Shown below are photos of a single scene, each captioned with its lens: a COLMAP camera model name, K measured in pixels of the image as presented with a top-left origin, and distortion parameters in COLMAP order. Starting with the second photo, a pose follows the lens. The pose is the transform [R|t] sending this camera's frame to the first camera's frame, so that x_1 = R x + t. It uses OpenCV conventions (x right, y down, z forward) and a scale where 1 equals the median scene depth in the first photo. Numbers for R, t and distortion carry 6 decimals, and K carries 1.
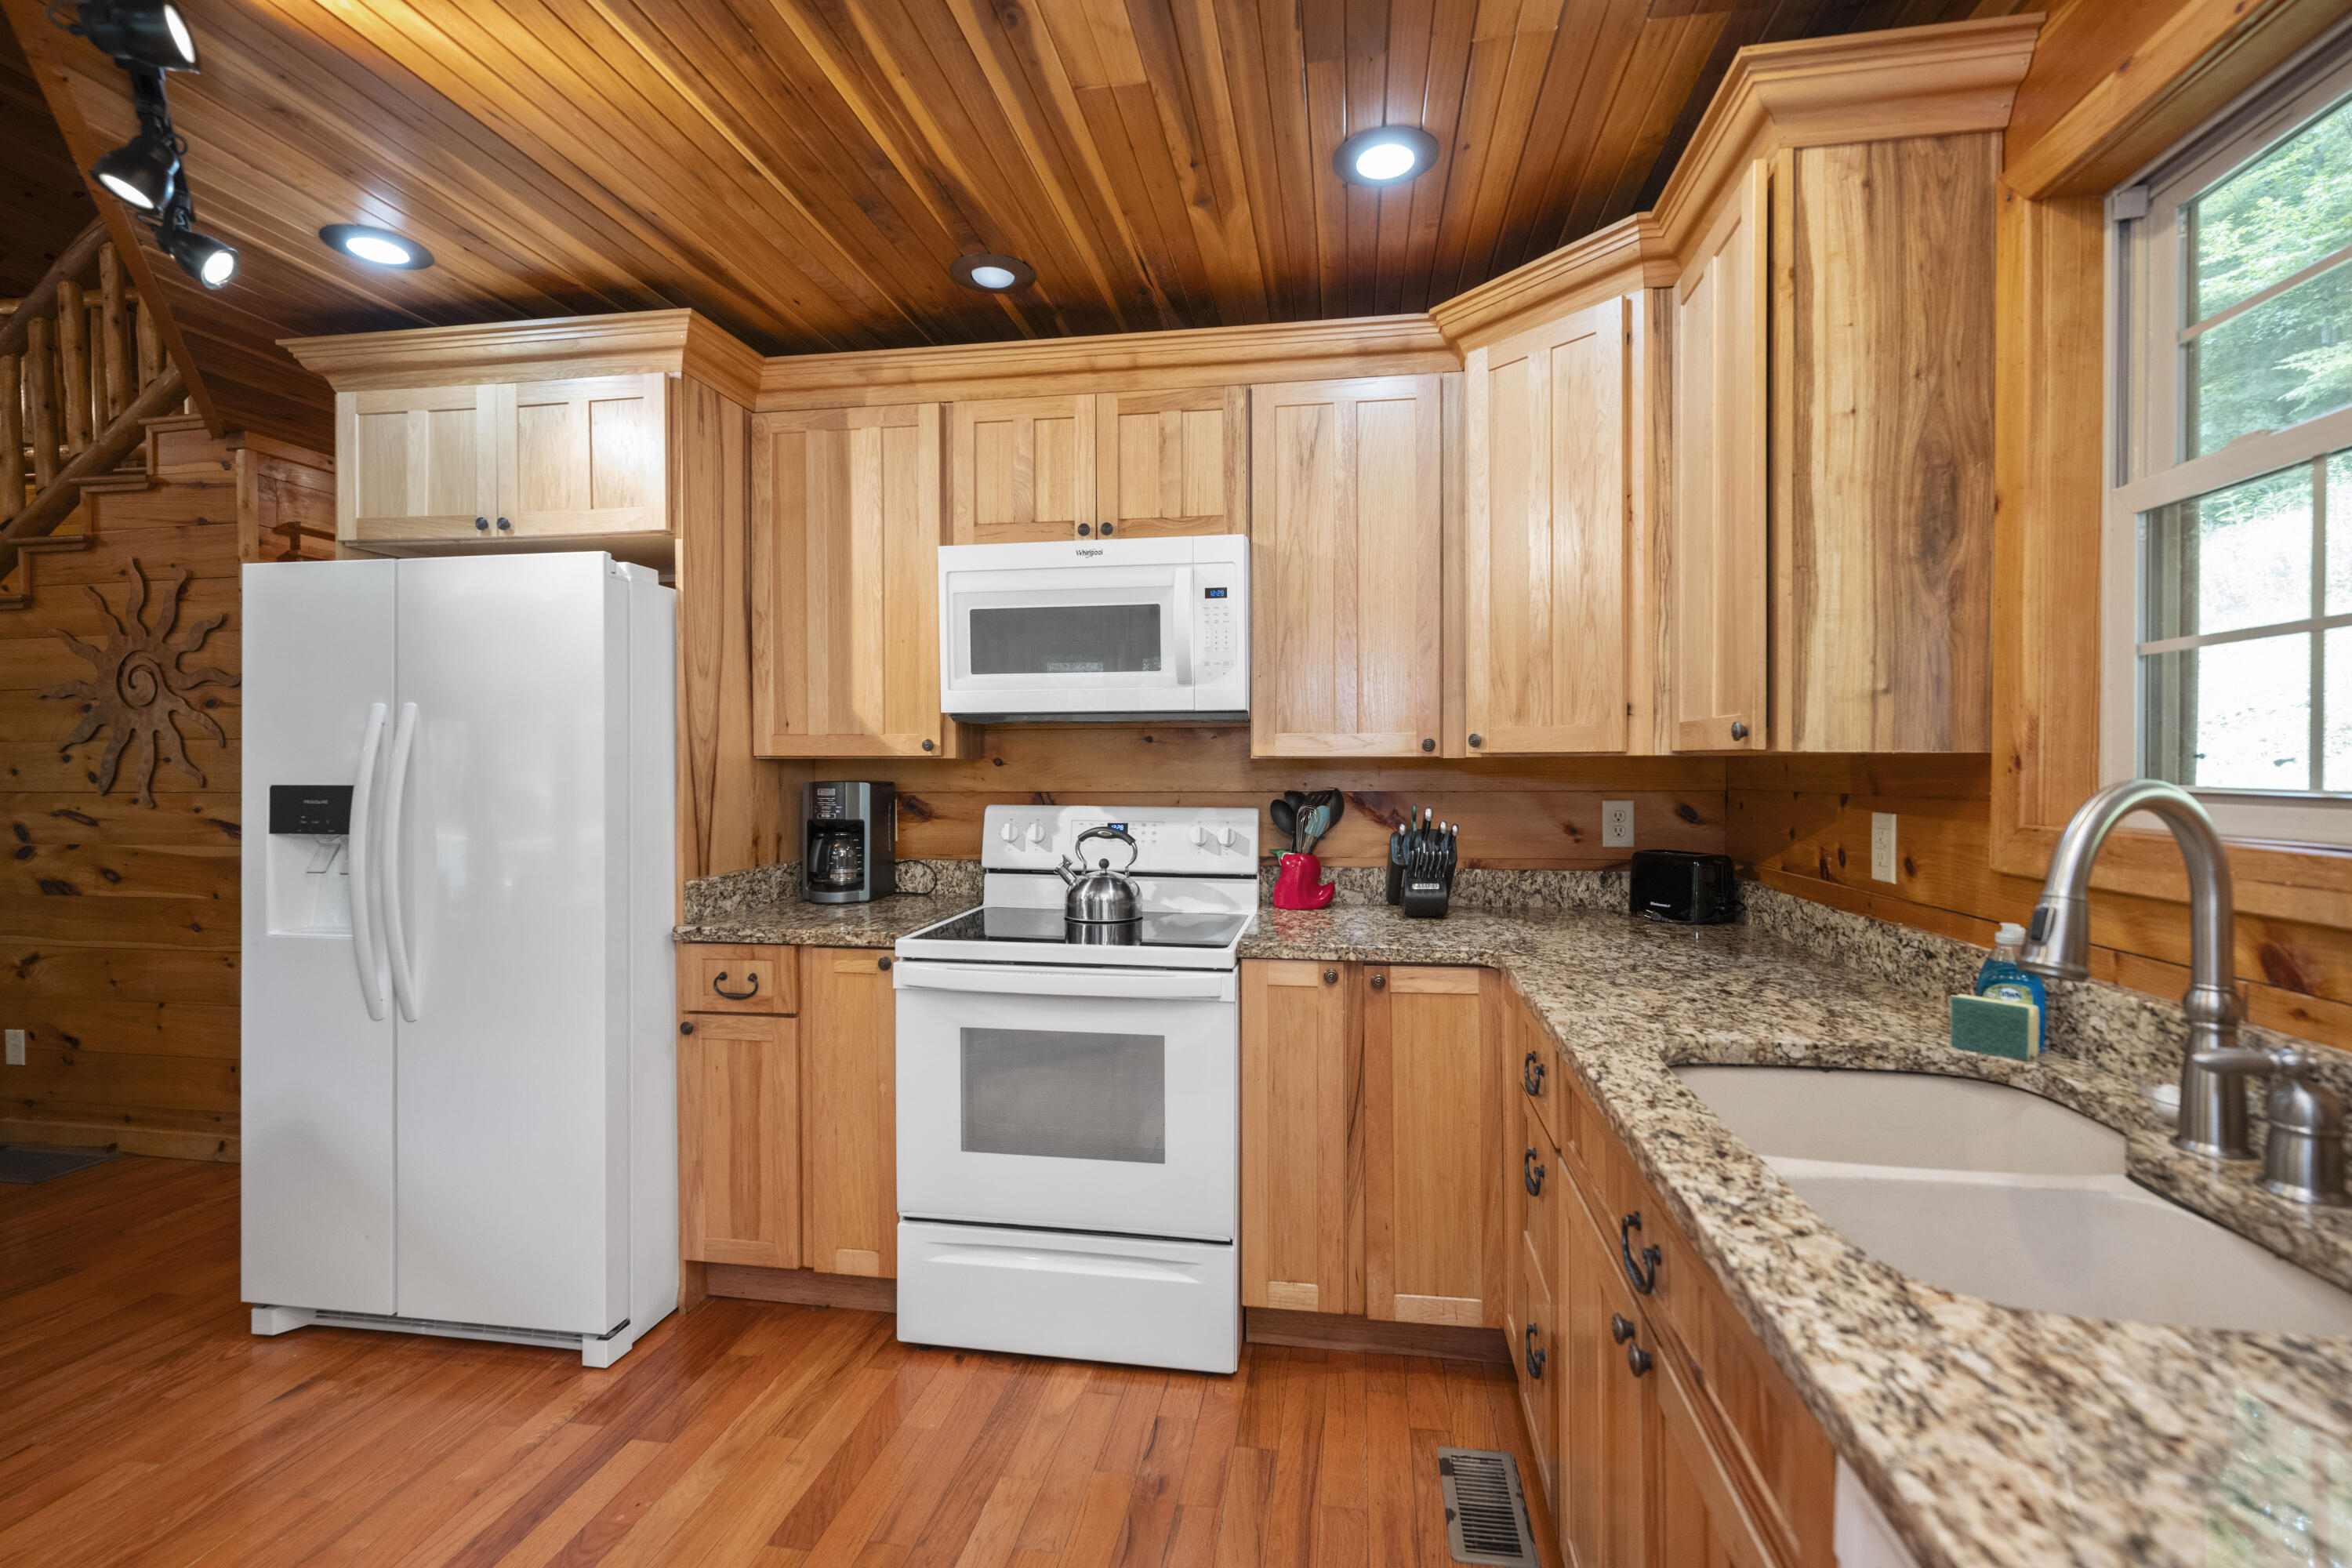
lens RADIAL K [[1035.3, 0, 1176.0], [0, 1035.3, 784.0], [0, 0, 1]] dist [0.000536, -0.000003]
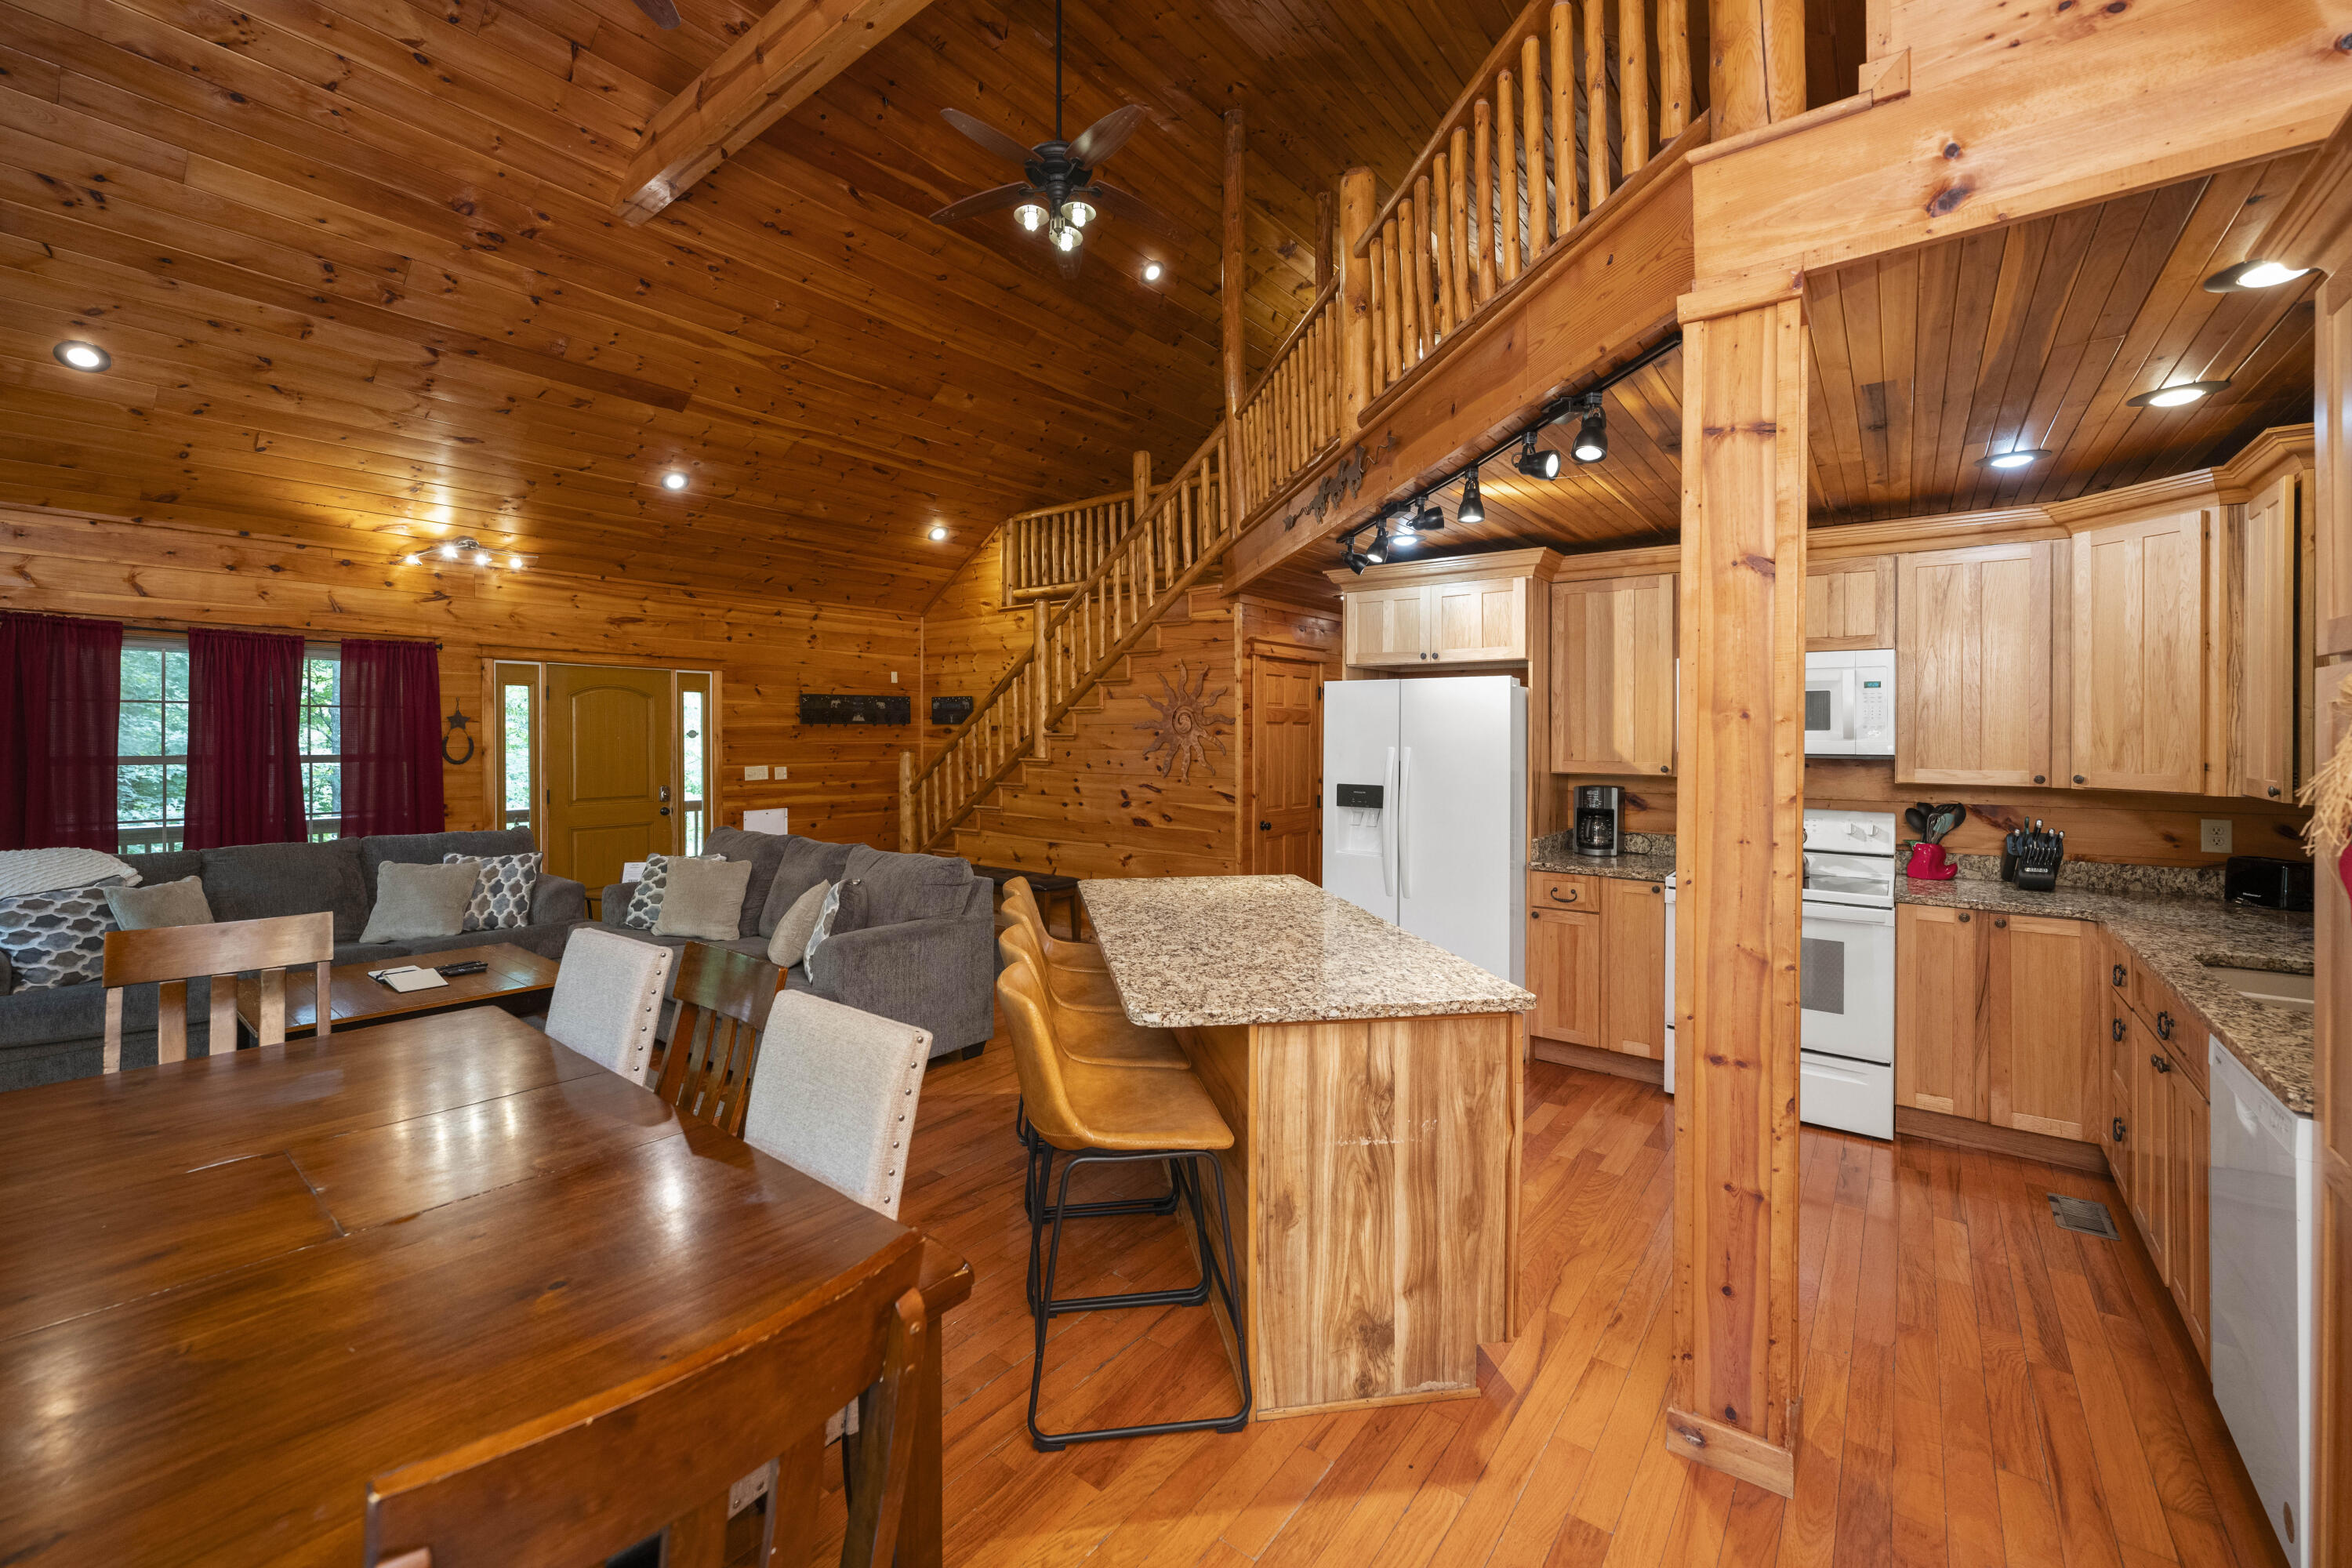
lens RADIAL K [[944.8, 0, 1168.8], [0, 944.8, 740.8], [0, 0, 1]] dist [-0.000428, -0.000287]
pose [[0.880680, 0.009102, -0.473625, -0.234774], [-0.015713, 0.999827, -0.010003, -0.059829], [0.473452, 0.016252, 0.880670, -0.862903]]
